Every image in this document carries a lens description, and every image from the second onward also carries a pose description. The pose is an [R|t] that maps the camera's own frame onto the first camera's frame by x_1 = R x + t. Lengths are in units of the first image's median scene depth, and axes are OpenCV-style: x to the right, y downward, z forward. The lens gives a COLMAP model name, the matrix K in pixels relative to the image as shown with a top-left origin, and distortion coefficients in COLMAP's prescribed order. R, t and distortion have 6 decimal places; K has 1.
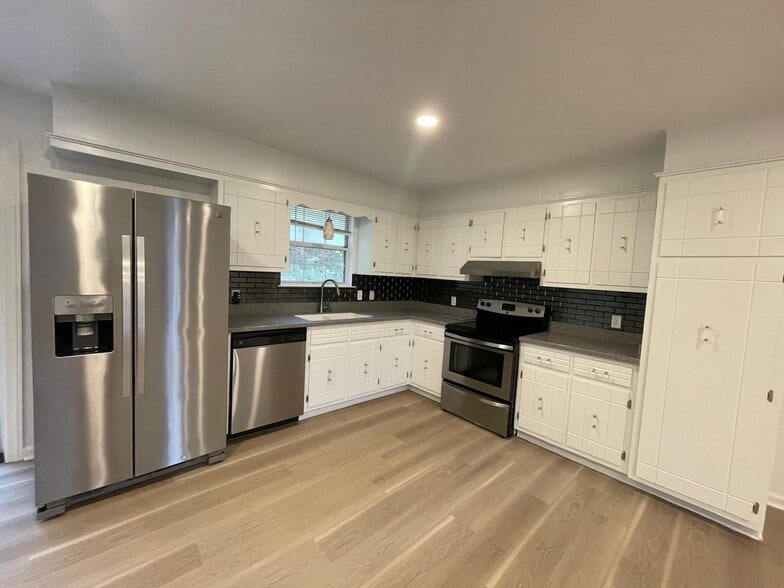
lens RADIAL K [[316.7, 0, 392.0], [0, 316.7, 294.0], [0, 0, 1]] dist [-0.002136, -0.000060]
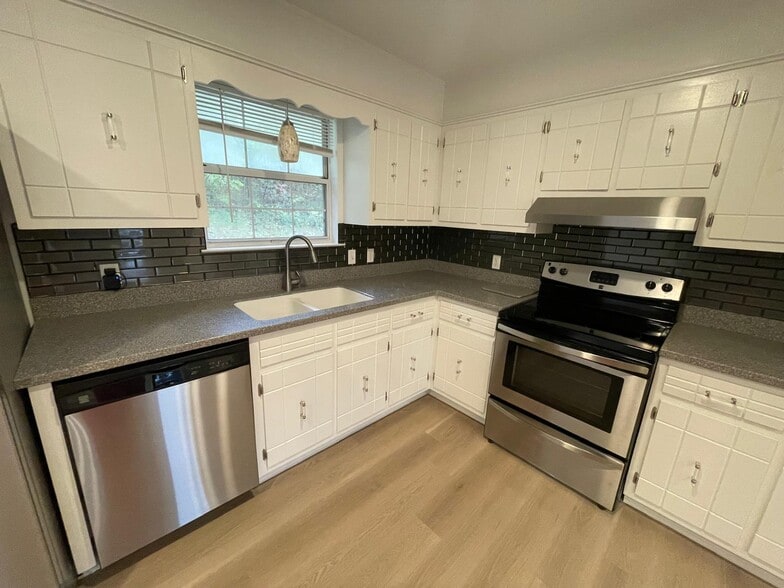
lens RADIAL K [[316.7, 0, 392.0], [0, 316.7, 294.0], [0, 0, 1]] dist [-0.002136, -0.000060]
pose [[0.999753, -0.020345, 0.008982, -0.031615], [0.018341, 0.982673, 0.184436, -0.043196], [-0.012579, -0.184225, 0.982804, 0.399814]]
